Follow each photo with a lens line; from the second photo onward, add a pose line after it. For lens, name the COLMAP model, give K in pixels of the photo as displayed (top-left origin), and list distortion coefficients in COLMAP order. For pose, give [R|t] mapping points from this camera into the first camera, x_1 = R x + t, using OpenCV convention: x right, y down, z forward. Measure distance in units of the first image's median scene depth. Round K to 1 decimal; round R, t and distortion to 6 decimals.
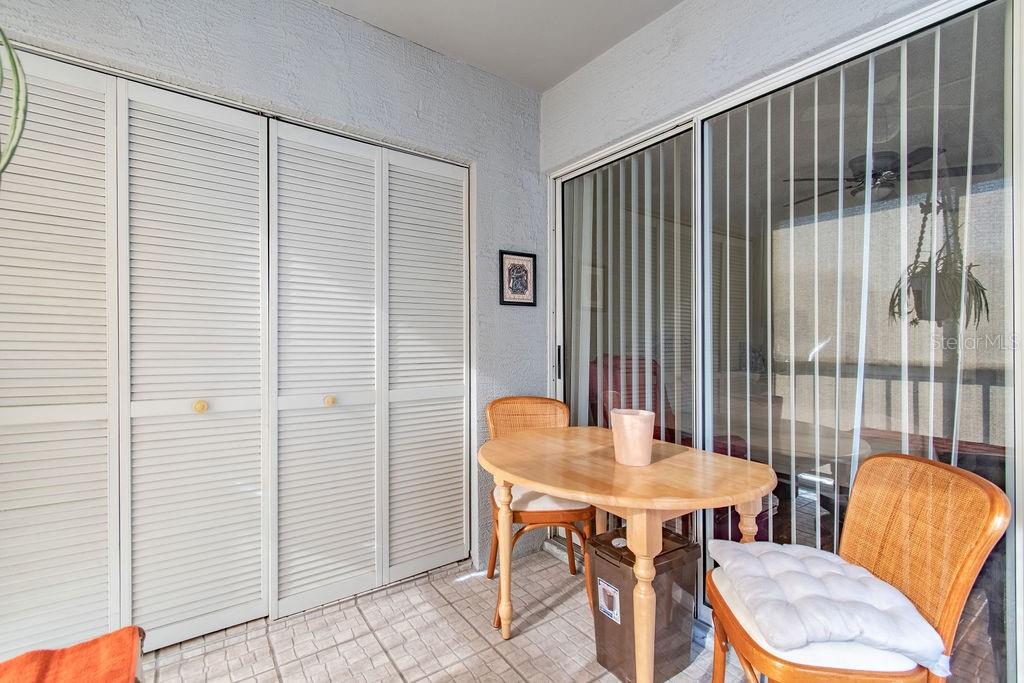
lens RADIAL K [[463.8, 0, 509.6], [0, 463.8, 340.7], [0, 0, 1]] dist [0.005419, -0.000629]
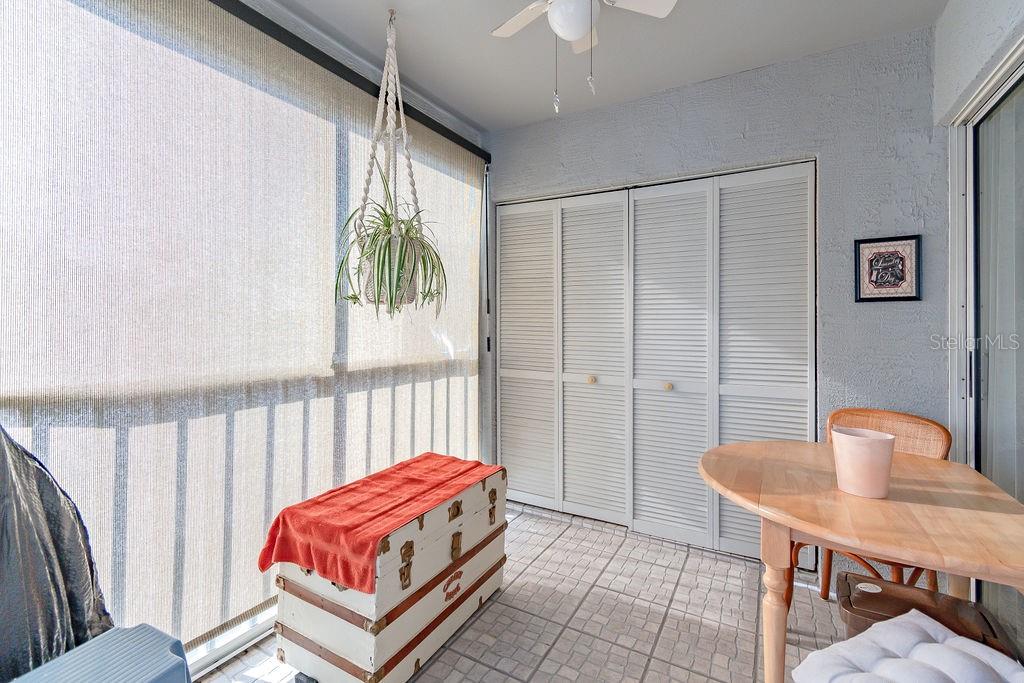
lens RADIAL K [[463.8, 0, 508.7], [0, 463.8, 336.2], [0, 0, 1]] dist [0.005419, -0.000629]
pose [[0.405857, 0.009077, -0.913892, 0.579918], [-0.003267, 0.999959, 0.008481, -0.021048], [0.913931, -0.000456, 0.405870, 0.046631]]
